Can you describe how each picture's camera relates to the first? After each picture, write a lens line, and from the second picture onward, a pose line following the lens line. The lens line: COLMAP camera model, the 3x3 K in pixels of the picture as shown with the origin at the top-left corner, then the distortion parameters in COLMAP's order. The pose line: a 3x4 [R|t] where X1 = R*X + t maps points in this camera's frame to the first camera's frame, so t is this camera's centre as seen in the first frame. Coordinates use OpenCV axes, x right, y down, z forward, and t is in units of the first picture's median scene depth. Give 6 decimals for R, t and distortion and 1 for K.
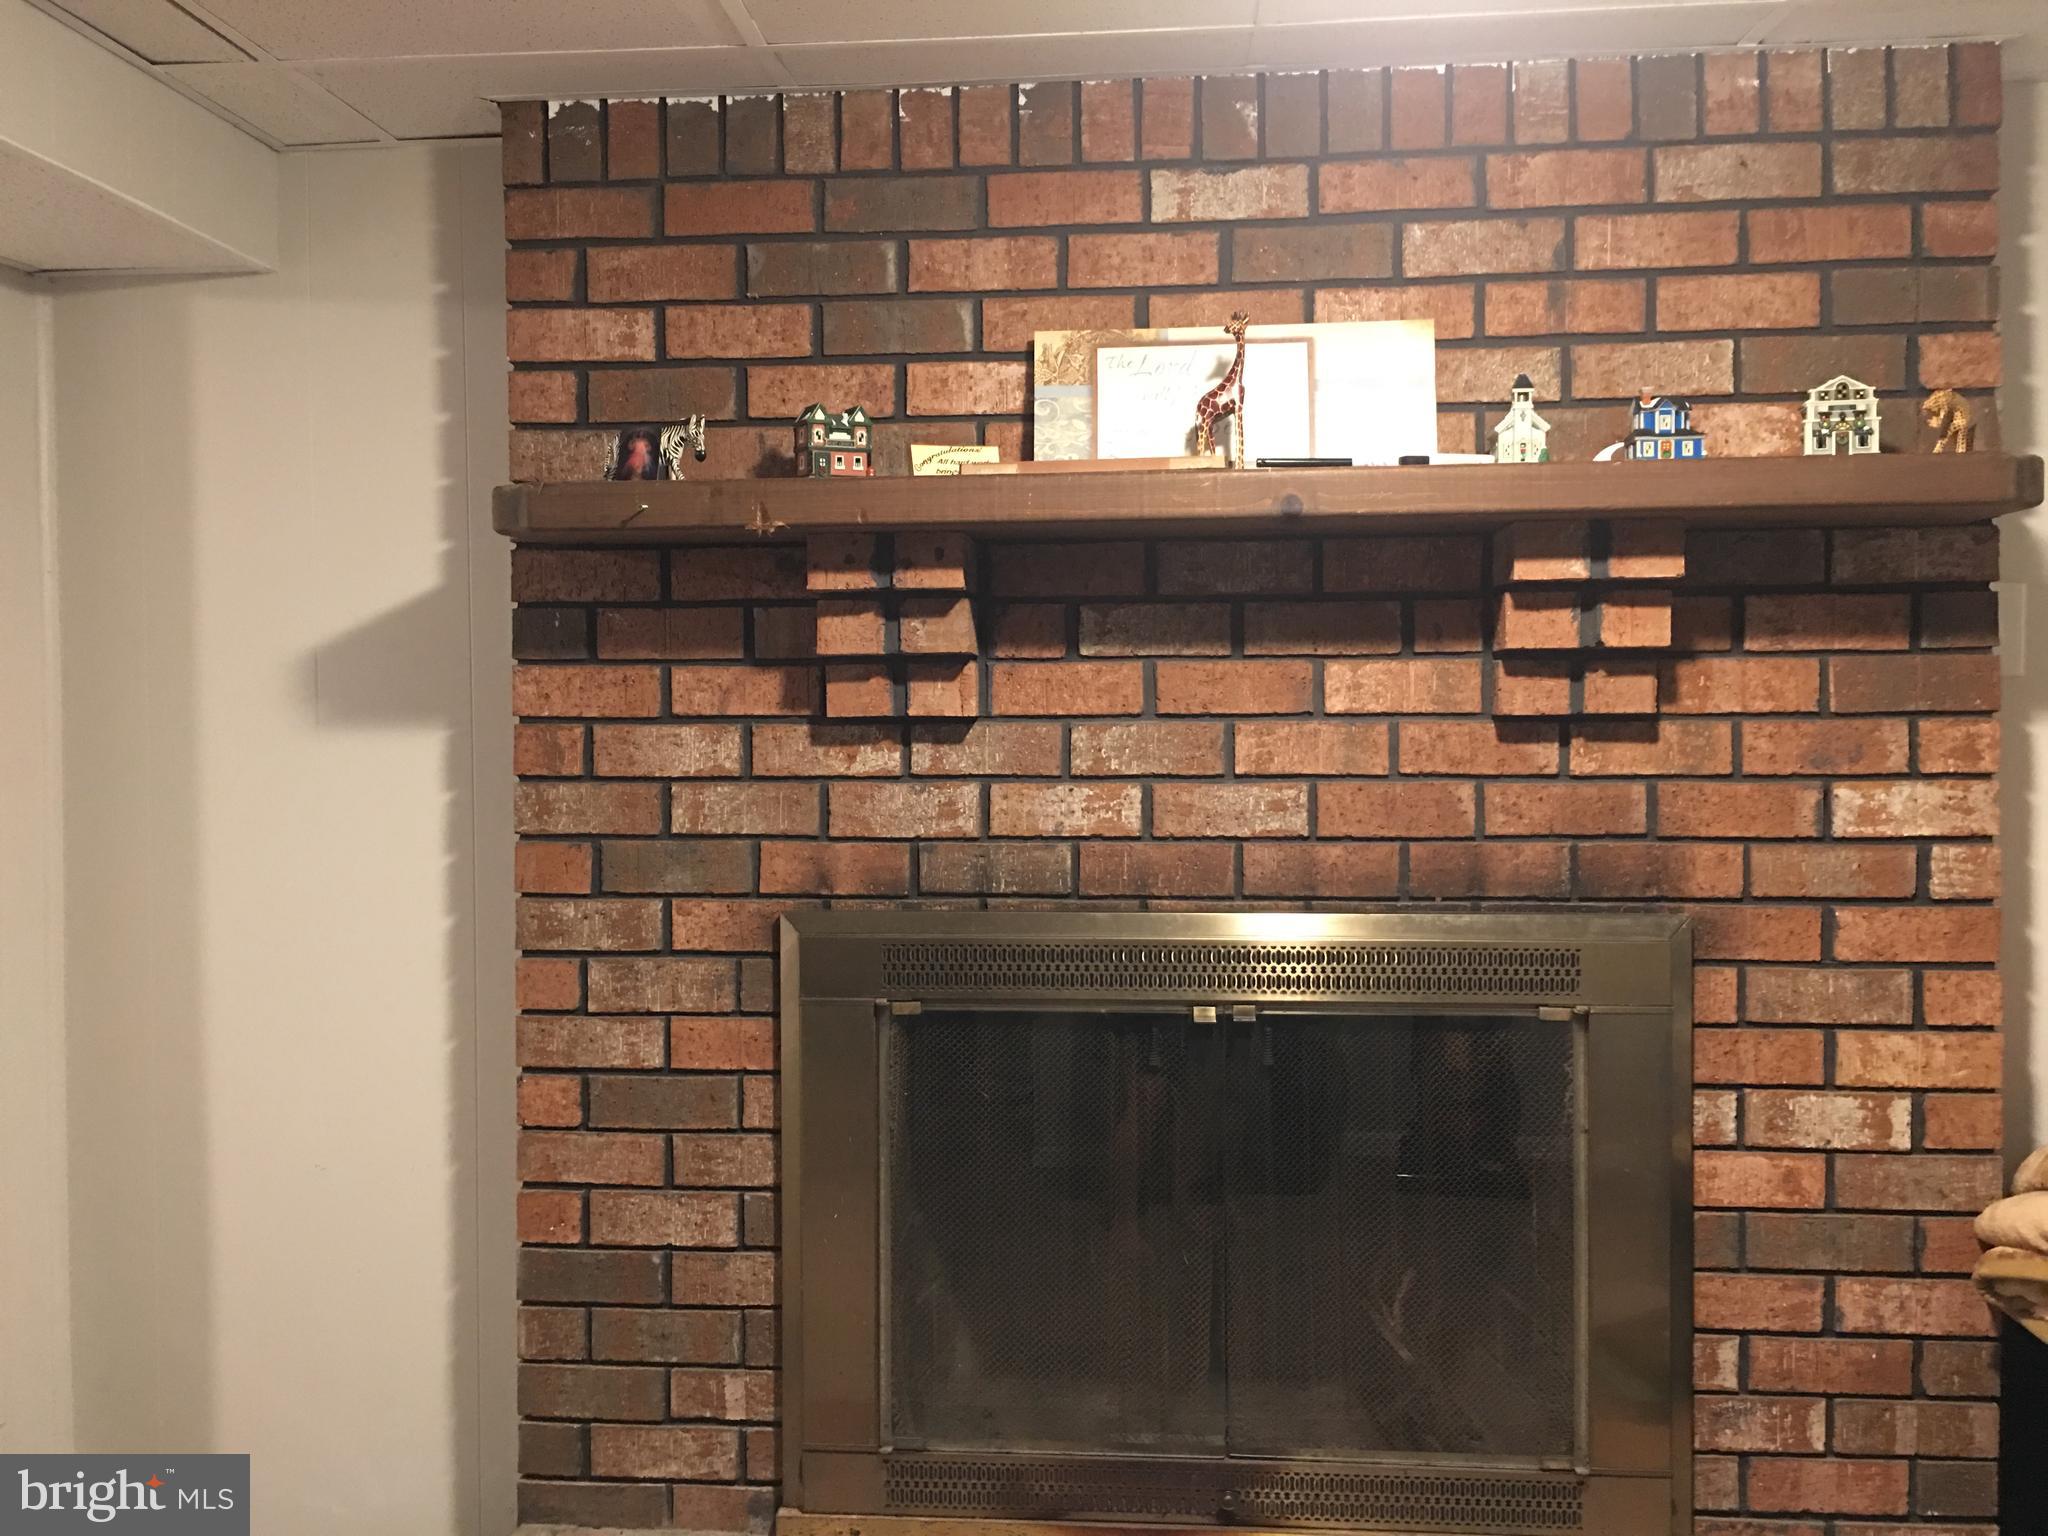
lens RADIAL K [[1728.6, 0, 1031.8], [0, 1728.6, 748.4], [0, 0, 1]] dist [0.064032, -0.057986]
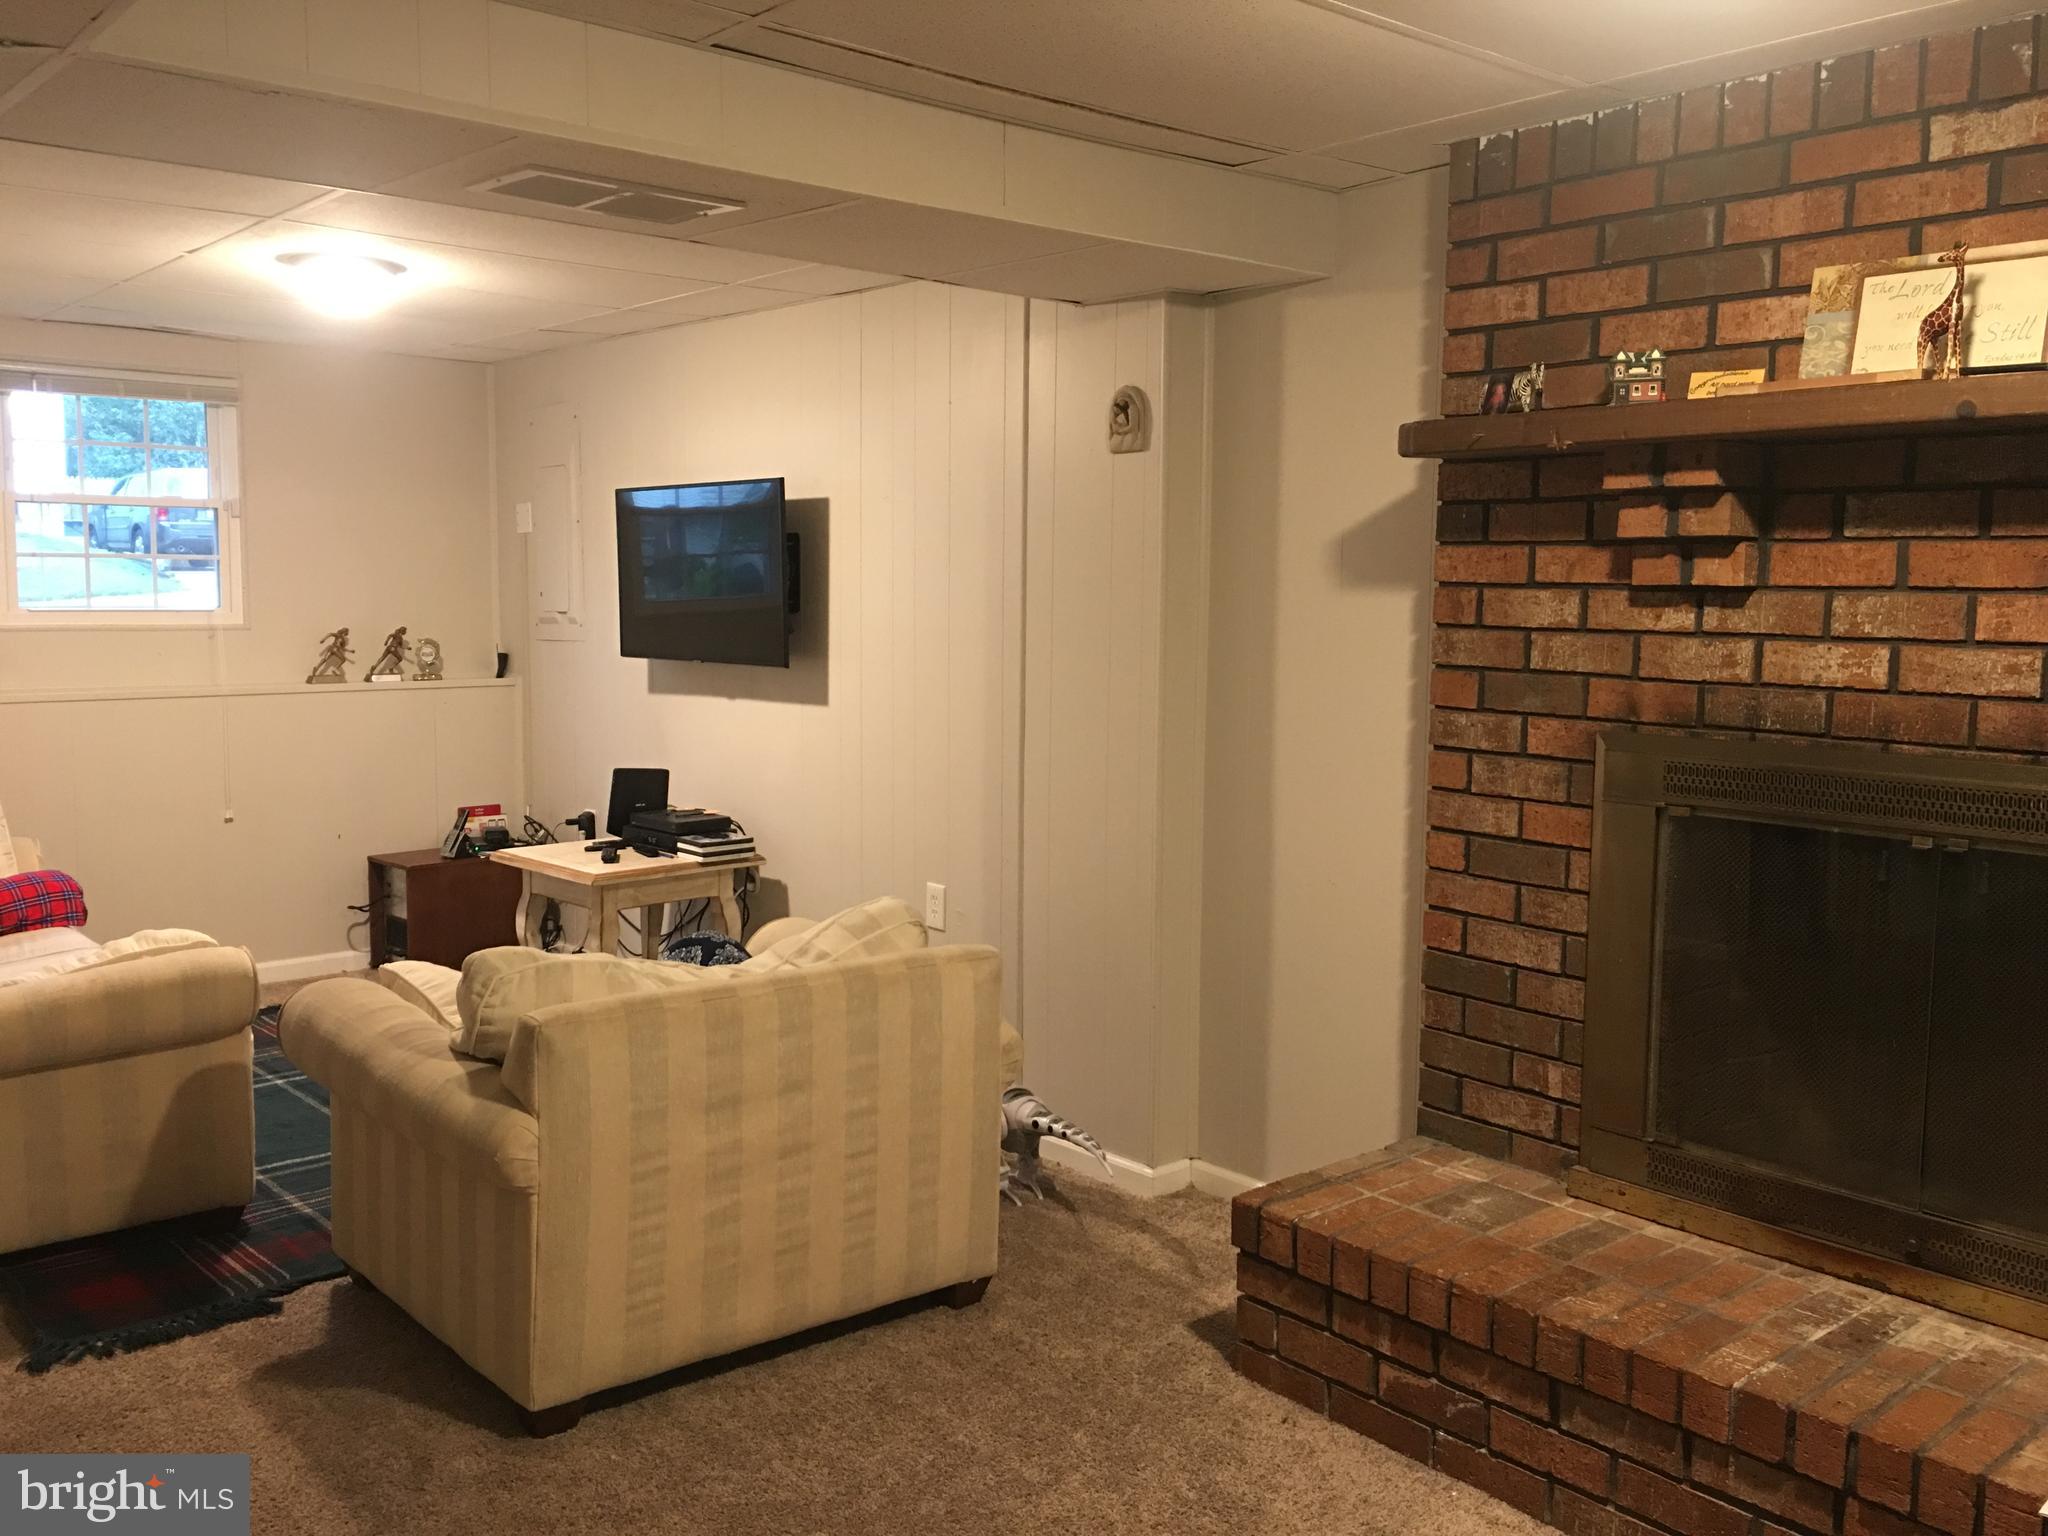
lens RADIAL K [[1728.6, 0, 1020.9], [0, 1728.6, 770.8], [0, 0, 1]] dist [0.064032, -0.057986]
pose [[0.720283, 0.092371, -0.687503, 0.466481], [-0.035381, 0.994697, 0.096577, 0.010986], [0.692777, -0.045238, 0.719731, -0.281054]]
